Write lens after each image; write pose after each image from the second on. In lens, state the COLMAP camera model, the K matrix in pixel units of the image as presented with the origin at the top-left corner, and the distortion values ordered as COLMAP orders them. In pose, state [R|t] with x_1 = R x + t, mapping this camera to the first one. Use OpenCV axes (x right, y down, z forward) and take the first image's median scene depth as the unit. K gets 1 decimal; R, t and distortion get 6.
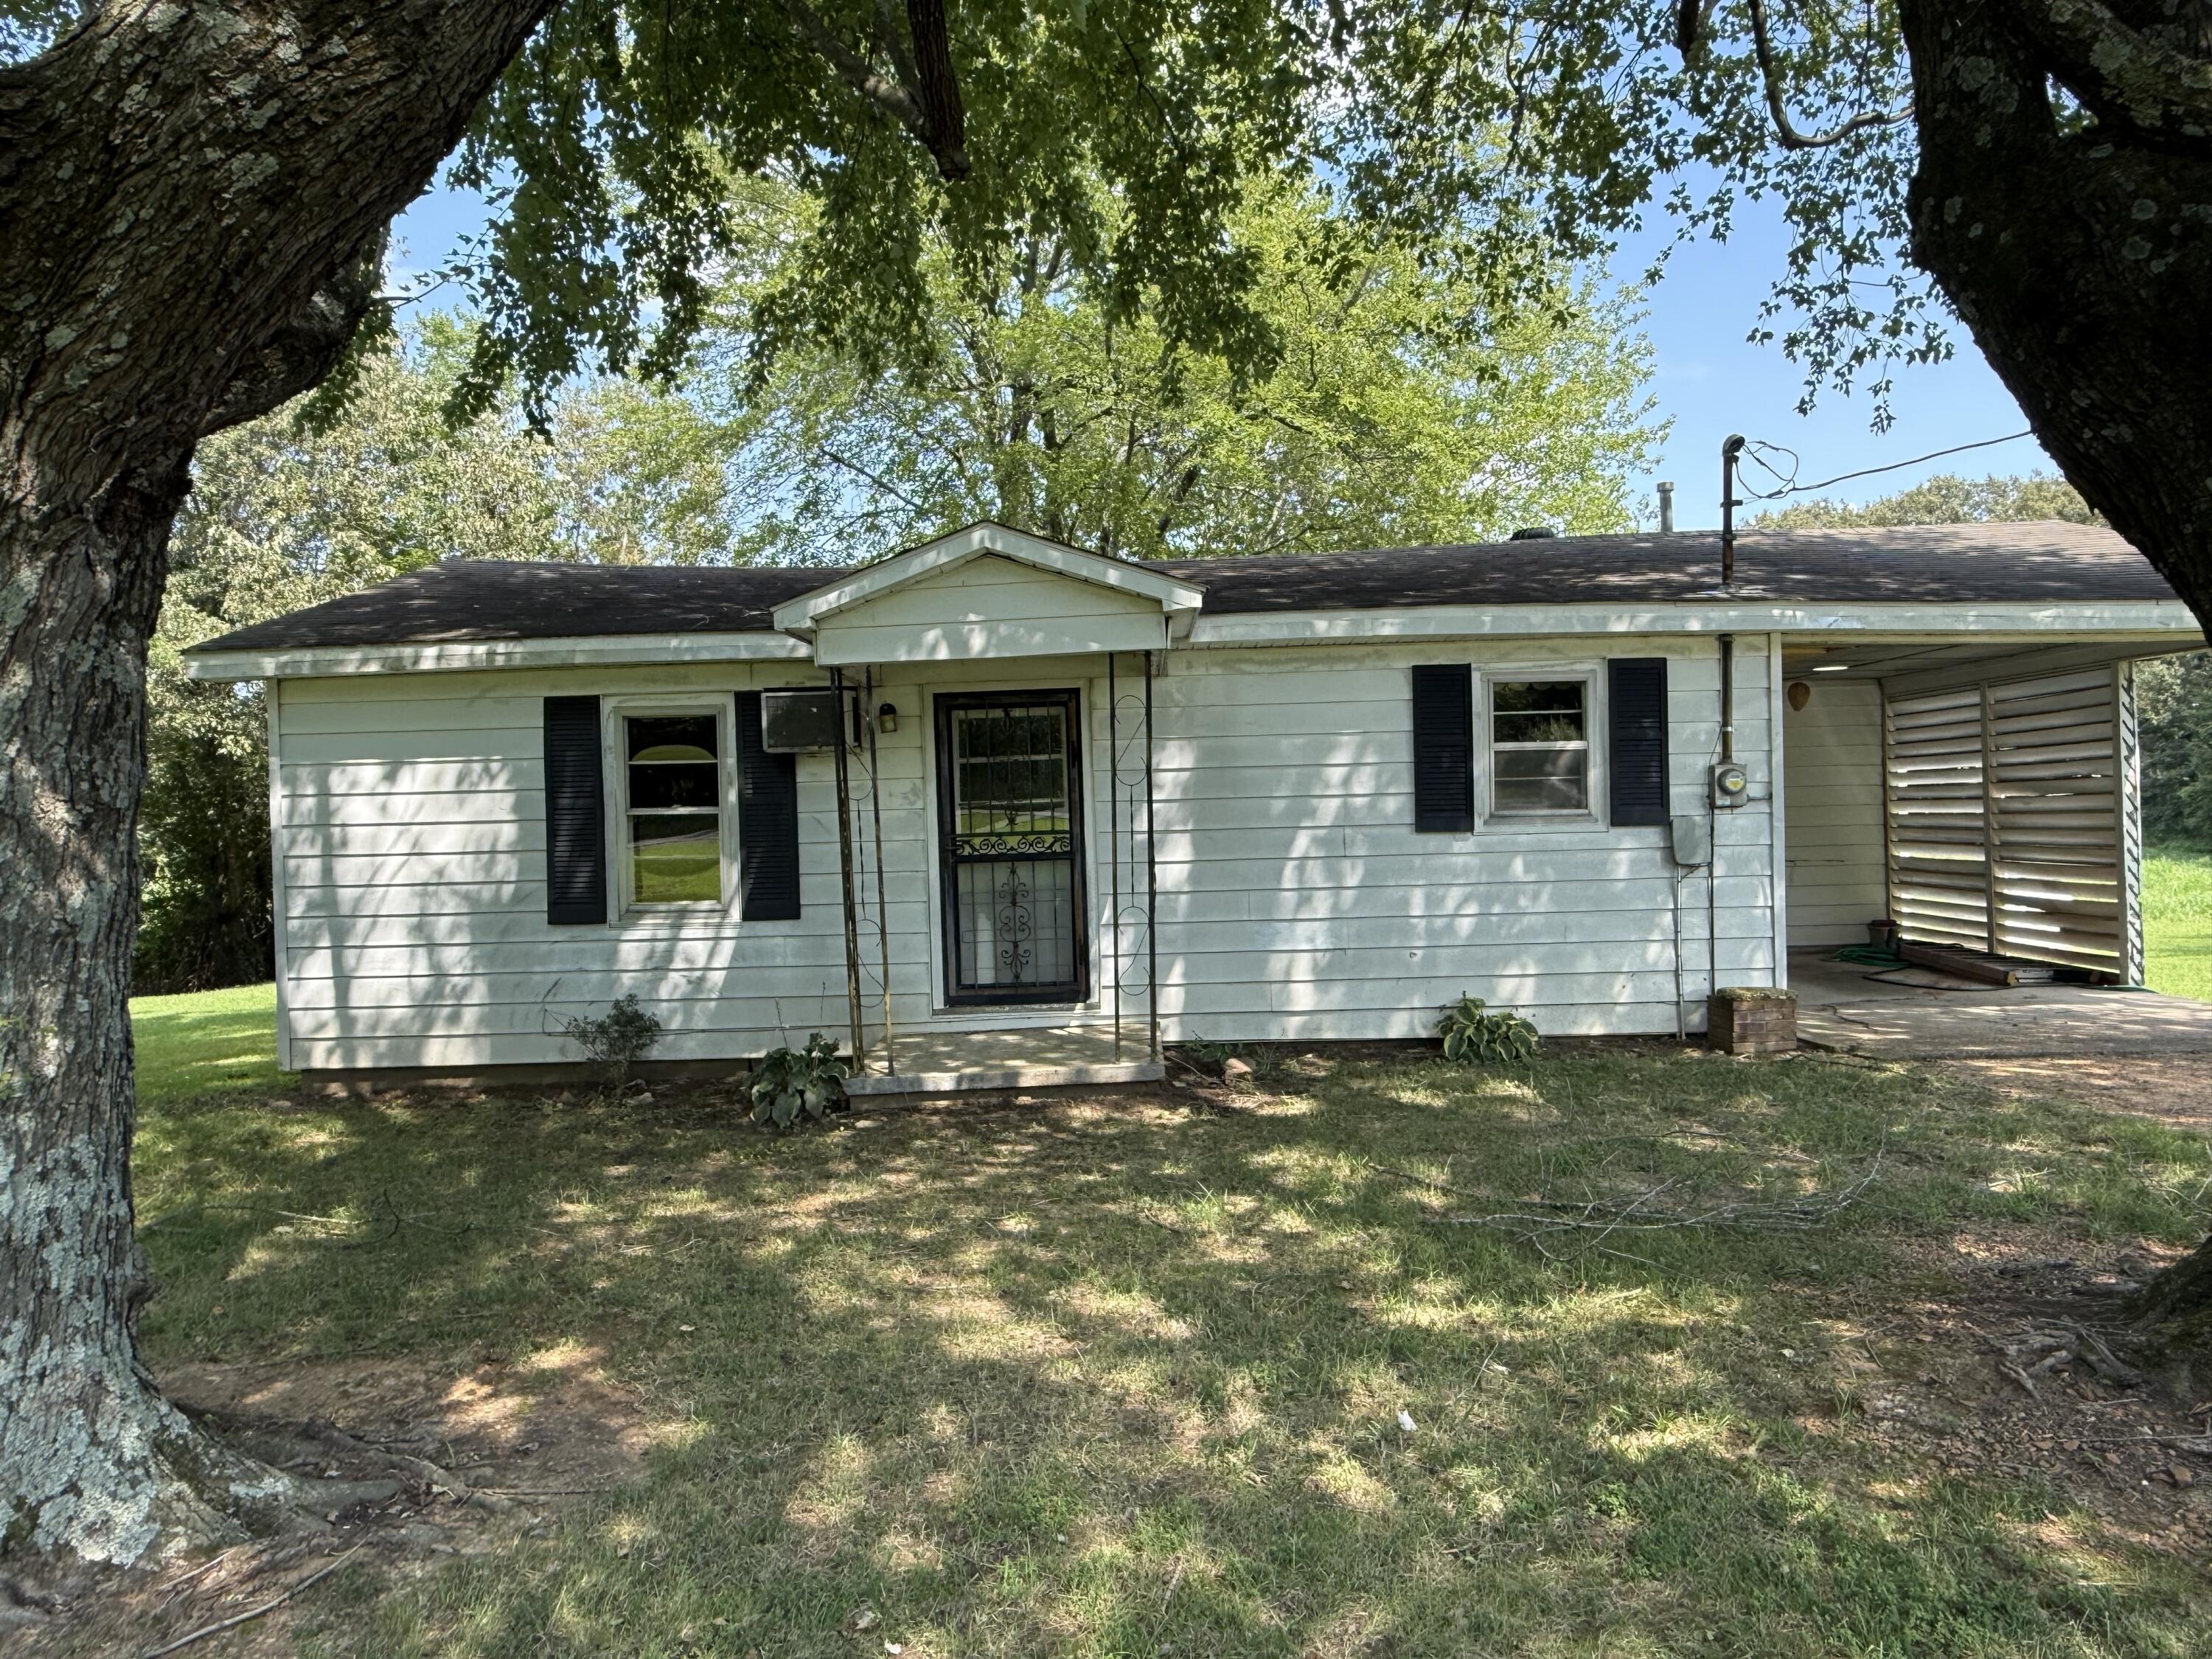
lens RADIAL K [[1576.1, 0, 1109.0], [0, 1576.1, 822.4], [0, 0, 1]] dist [-0.007765, -0.001507]
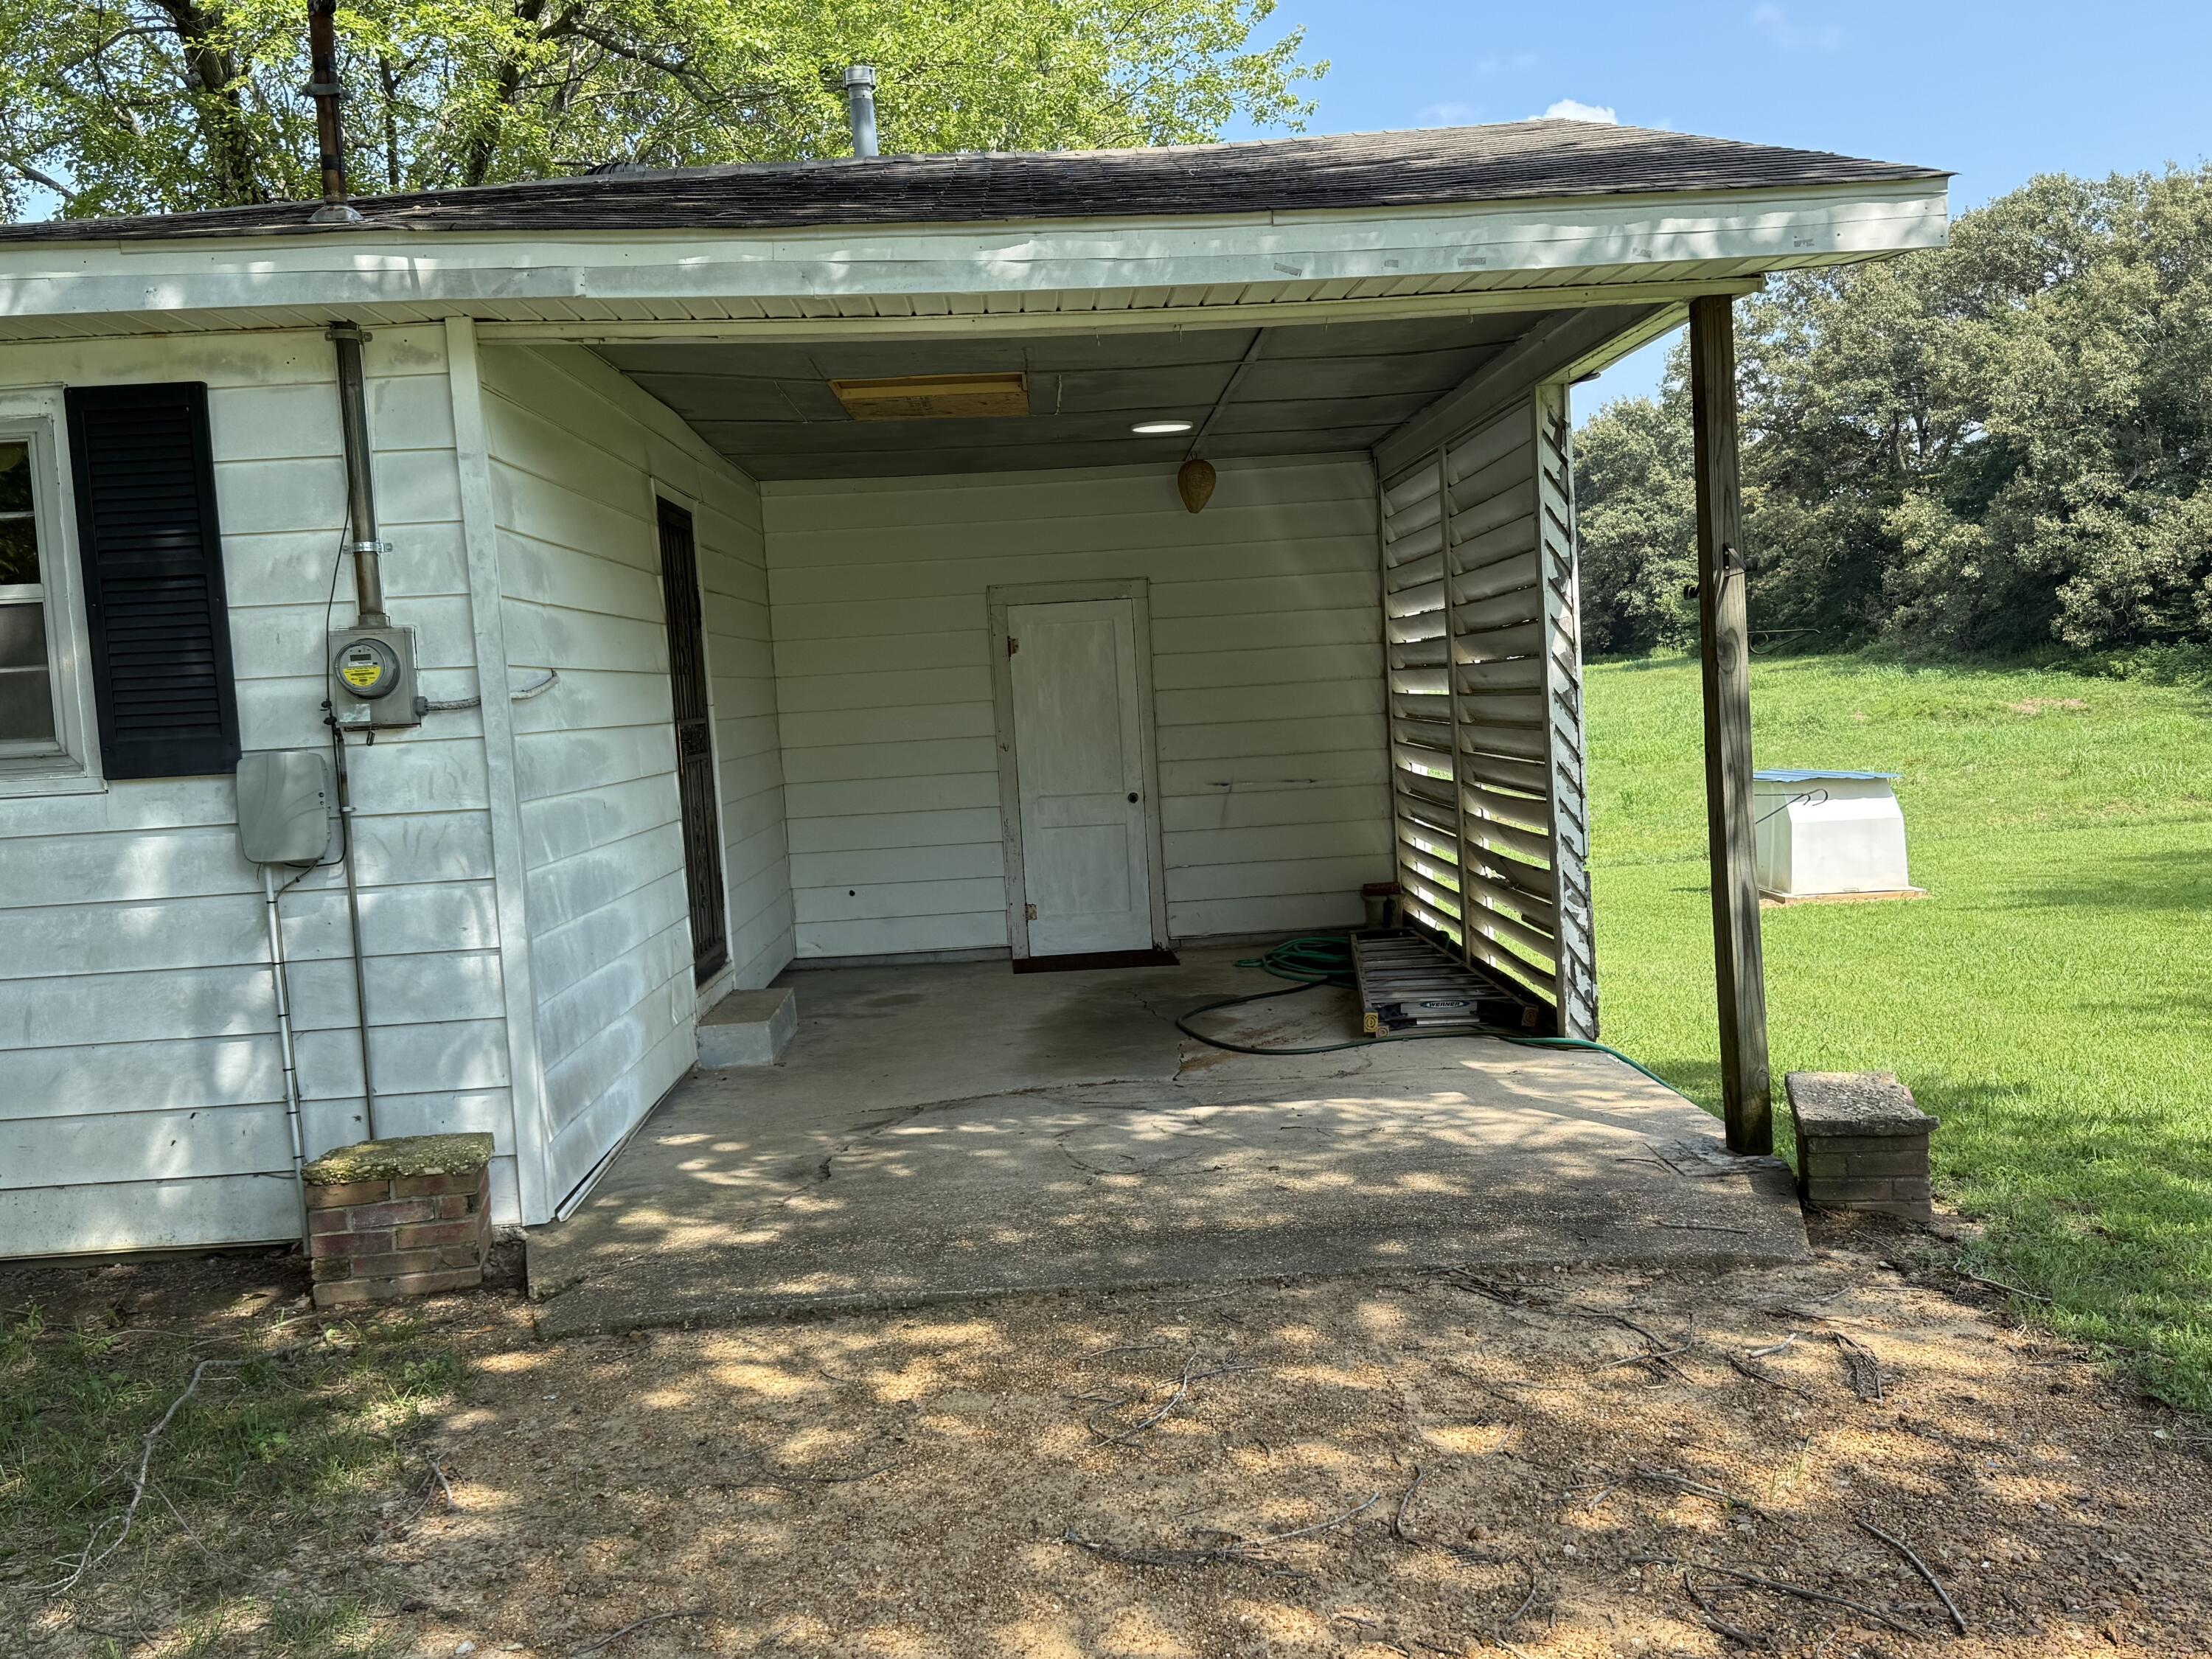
lens RADIAL K [[2098.9, 0, 1105.2], [0, 2098.9, 837.4], [0, 0, 1]] dist [0.048889, 0.000000]
pose [[0.998498, -0.035070, 0.042102, 0.475972], [0.032140, 0.997142, 0.068380, -0.010805], [-0.044380, -0.066924, 0.996771, 0.339795]]
